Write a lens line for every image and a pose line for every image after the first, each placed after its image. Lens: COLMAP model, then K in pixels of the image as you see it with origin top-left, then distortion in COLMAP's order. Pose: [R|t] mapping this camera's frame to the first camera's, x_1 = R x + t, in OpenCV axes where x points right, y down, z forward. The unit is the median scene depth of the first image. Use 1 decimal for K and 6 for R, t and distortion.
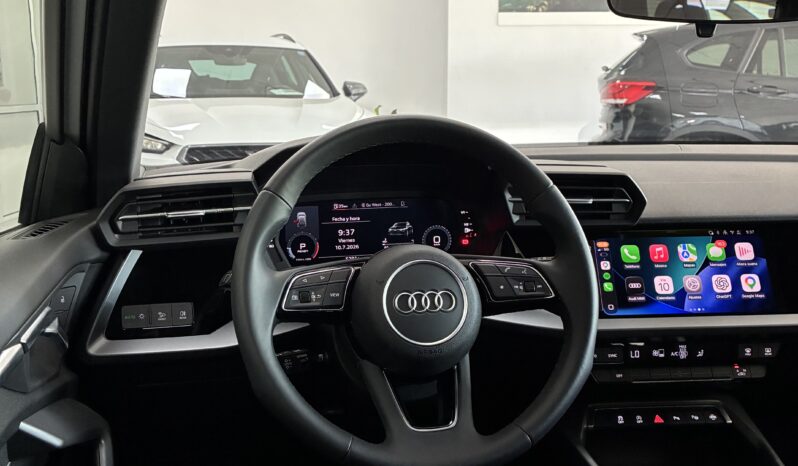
lens RADIAL K [[819.1, 0, 396.2], [0, 819.1, 228.9], [0, 0, 1]] dist [0.031245, -0.011744]
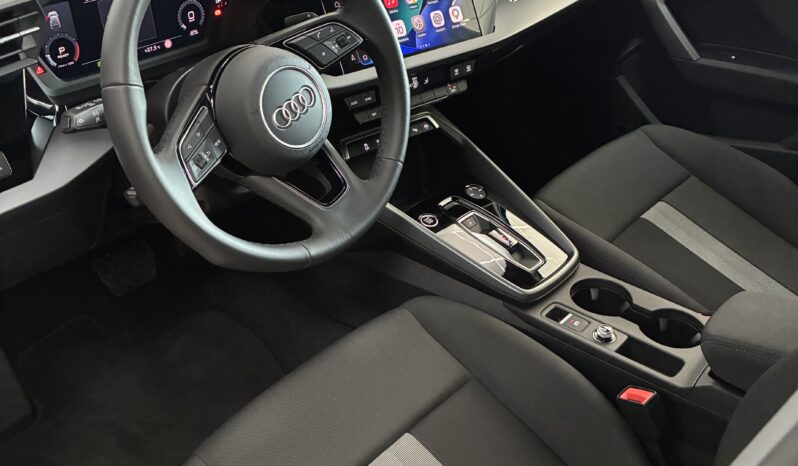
lens RADIAL K [[819.1, 0, 396.2], [0, 819.1, 228.9], [0, 0, 1]] dist [0.031245, -0.011744]
pose [[0.807330, -0.293206, 0.512102, -0.339206], [0.061061, 0.904672, 0.421710, -0.159464], [-0.586932, -0.309190, 0.748273, 0.063691]]
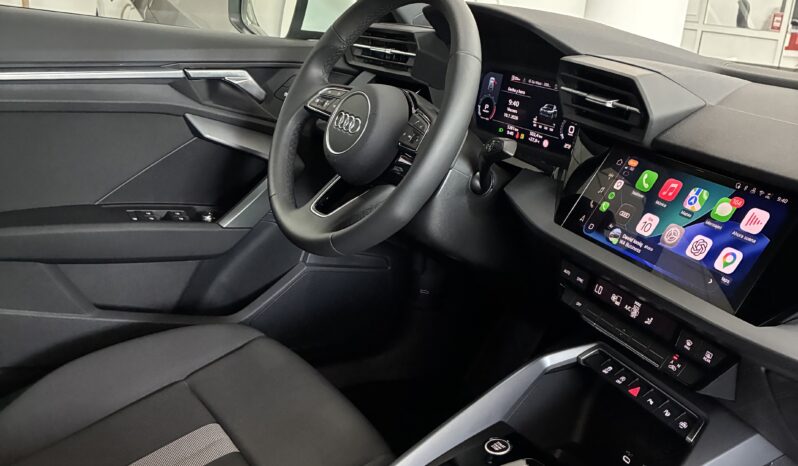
lens RADIAL K [[819.1, 0, 396.2], [0, 819.1, 228.9], [0, 0, 1]] dist [0.031245, -0.011744]
pose [[0.329783, 0.303900, -0.893805, 0.959428], [-0.253956, 0.940429, 0.226051, -0.047536], [0.909258, 0.152440, 0.387315, 0.458757]]
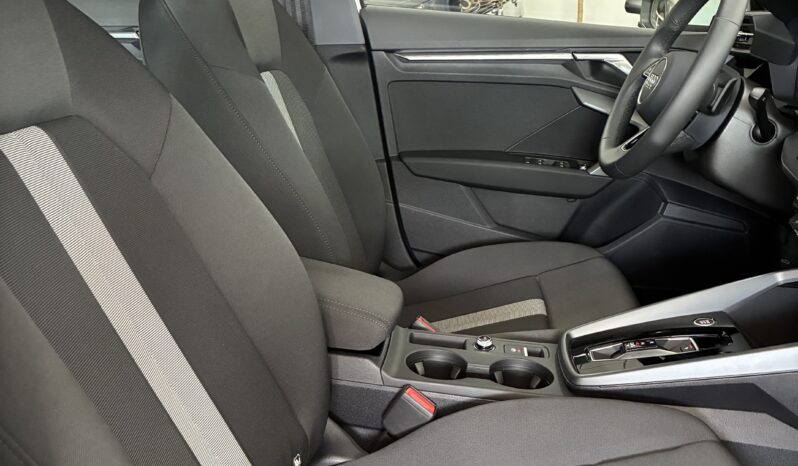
lens RADIAL K [[819.1, 0, 396.2], [0, 819.1, 228.9], [0, 0, 1]] dist [0.031245, -0.011744]
pose [[-0.316191, 0.261930, -0.911820, 1.399194], [-0.190534, 0.924014, 0.331504, -0.067644], [0.929365, 0.278552, -0.242259, 0.775982]]
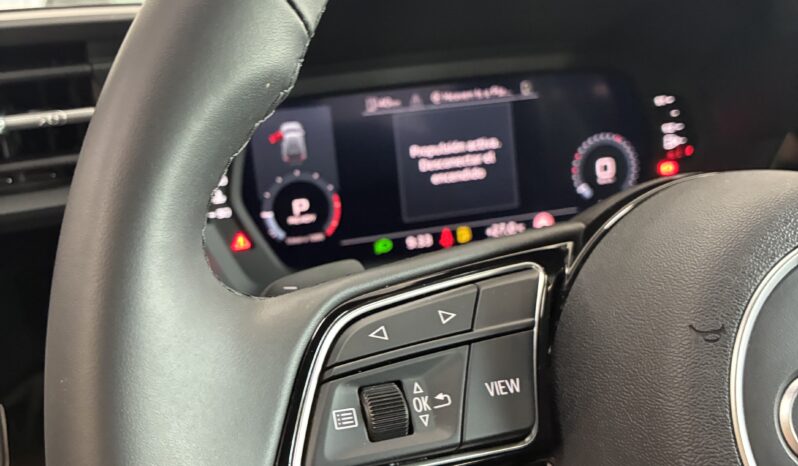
lens RADIAL K [[819.1, 0, 396.2], [0, 819.1, 228.9], [0, 0, 1]] dist [0.031245, -0.011744]
pose [[0.995208, -0.078207, 0.058692, -0.092890], [0.074806, 0.995506, 0.058076, 0.012144], [-0.062970, -0.053407, 0.996585, 0.599514]]
